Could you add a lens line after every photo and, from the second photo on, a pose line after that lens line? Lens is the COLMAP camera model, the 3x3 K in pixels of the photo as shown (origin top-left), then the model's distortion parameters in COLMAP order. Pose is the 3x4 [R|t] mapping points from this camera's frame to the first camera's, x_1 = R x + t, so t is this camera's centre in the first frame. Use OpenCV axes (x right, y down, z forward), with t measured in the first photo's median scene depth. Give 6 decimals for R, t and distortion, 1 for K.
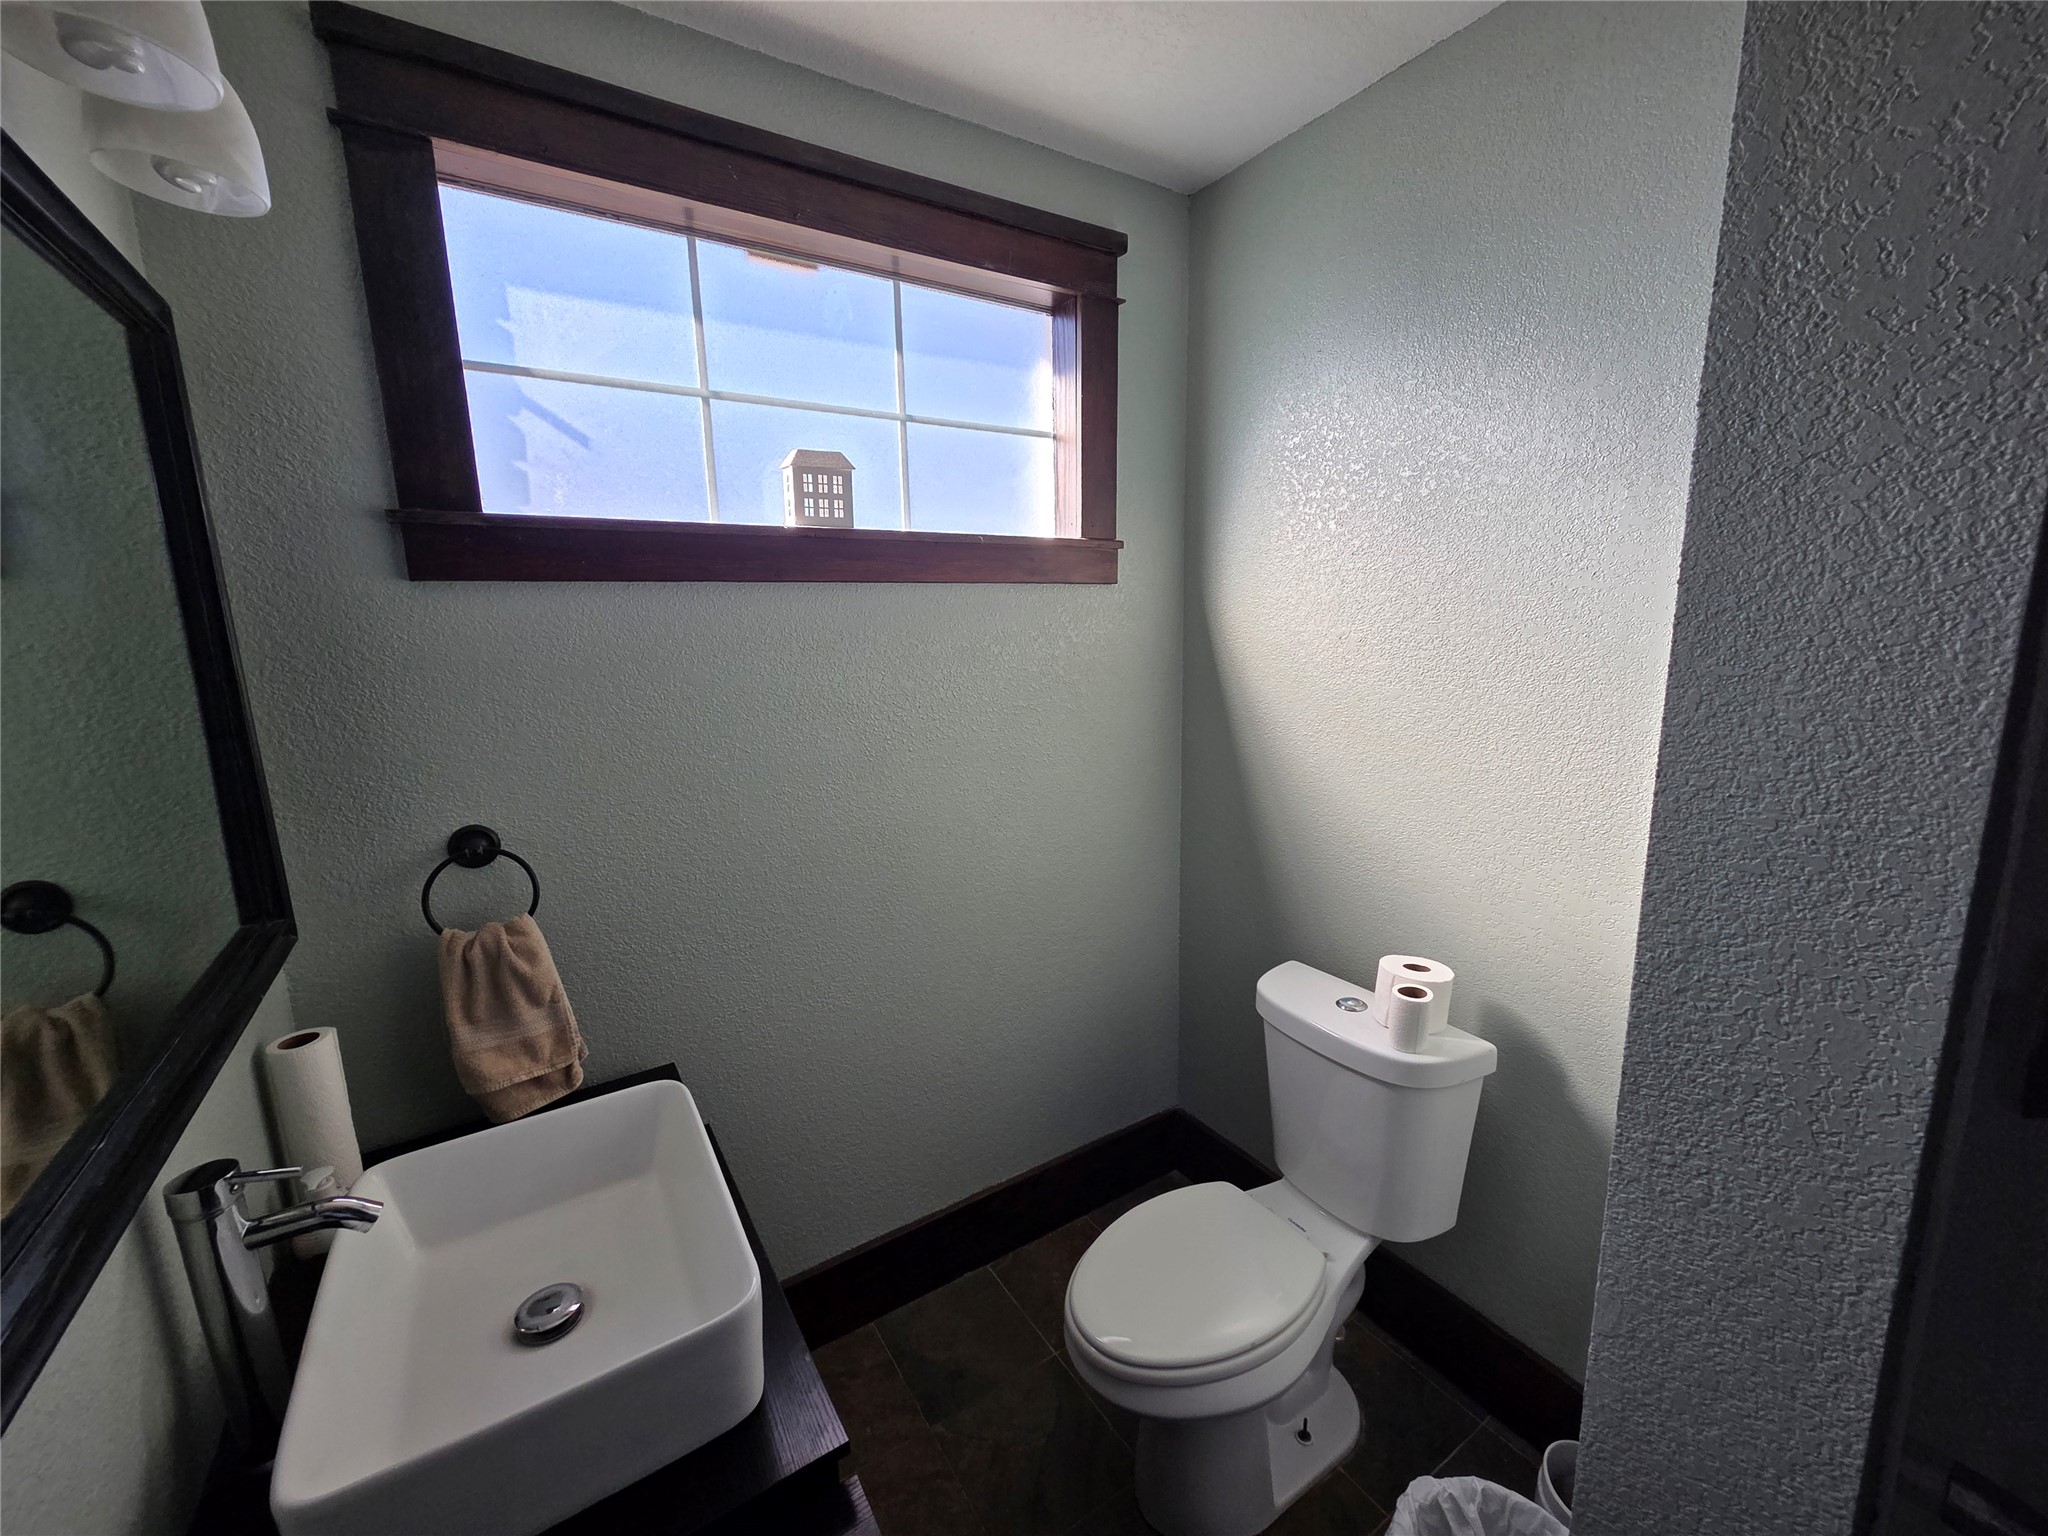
lens RADIAL K [[836.9, 0, 1023.5], [0, 836.9, 768.9], [0, 0, 1]] dist [0.008089, 0.000422]
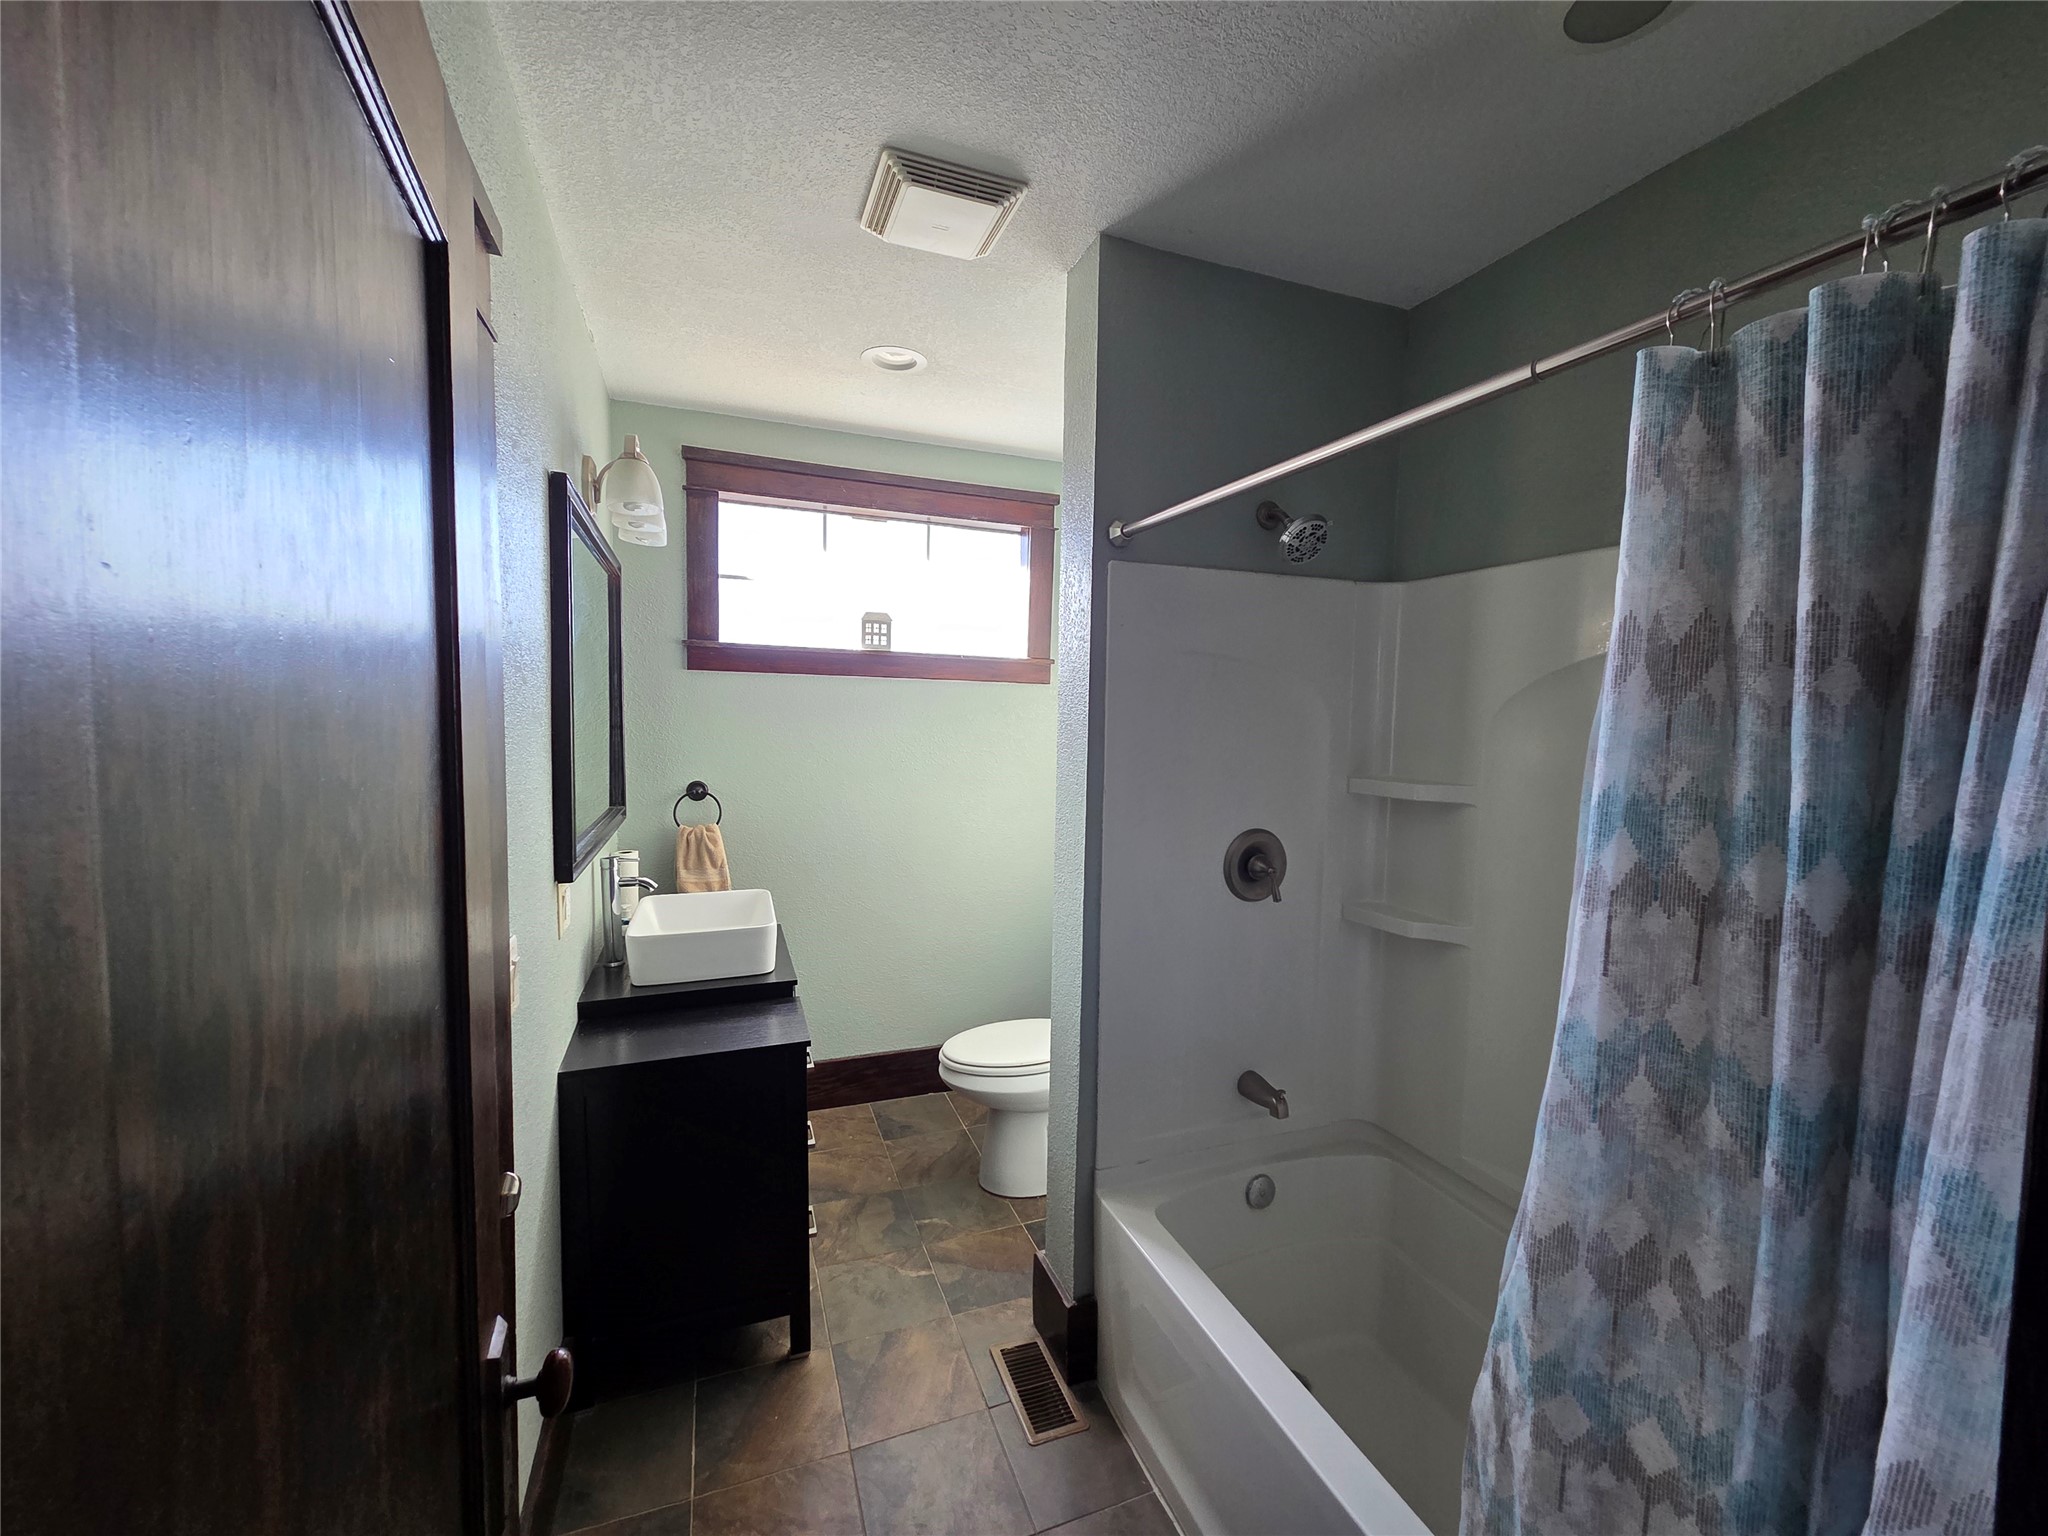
lens RADIAL K [[836.9, 0, 1030.6], [0, 836.9, 776.4], [0, 0, 1]] dist [0.008089, 0.000422]
pose [[0.978503, 0.057789, -0.197970, 0.551325], [-0.079353, 0.991534, -0.102783, 0.188278], [0.190354, 0.116283, 0.974804, -0.851058]]
